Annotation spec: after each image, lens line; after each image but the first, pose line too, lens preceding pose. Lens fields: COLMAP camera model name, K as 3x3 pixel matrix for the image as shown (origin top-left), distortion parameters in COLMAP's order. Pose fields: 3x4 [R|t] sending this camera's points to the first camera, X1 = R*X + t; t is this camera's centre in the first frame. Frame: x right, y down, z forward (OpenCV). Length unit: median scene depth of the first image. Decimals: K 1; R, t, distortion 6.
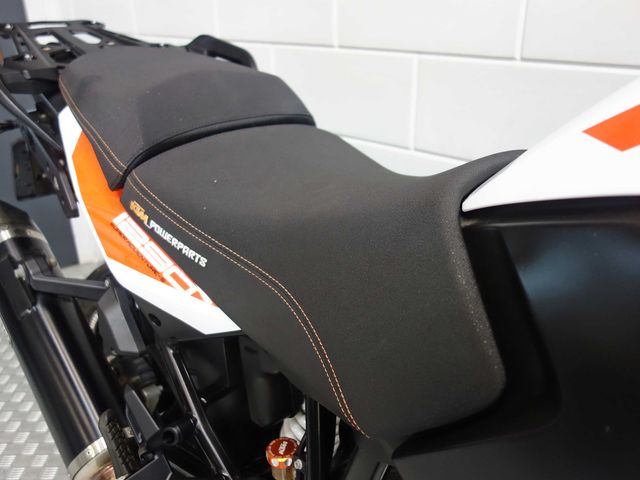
lens RADIAL K [[566.8, 0, 320.0], [0, 566.8, 240.0], [0, 0, 1]] dist [0.003218, 0.005756]
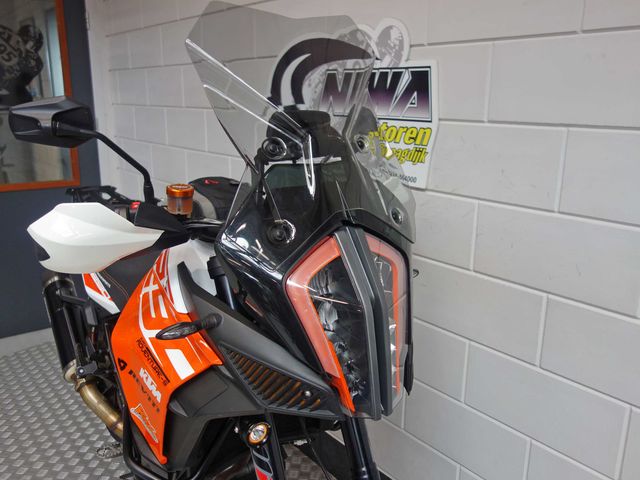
lens RADIAL K [[566.8, 0, 320.0], [0, 566.8, 240.0], [0, 0, 1]] dist [0.003218, 0.005756]
pose [[0.990321, 0.062519, -0.123920, 0.905179], [-0.082128, 0.983686, -0.160051, 0.134184], [0.111892, 0.168680, 0.979299, -1.350731]]
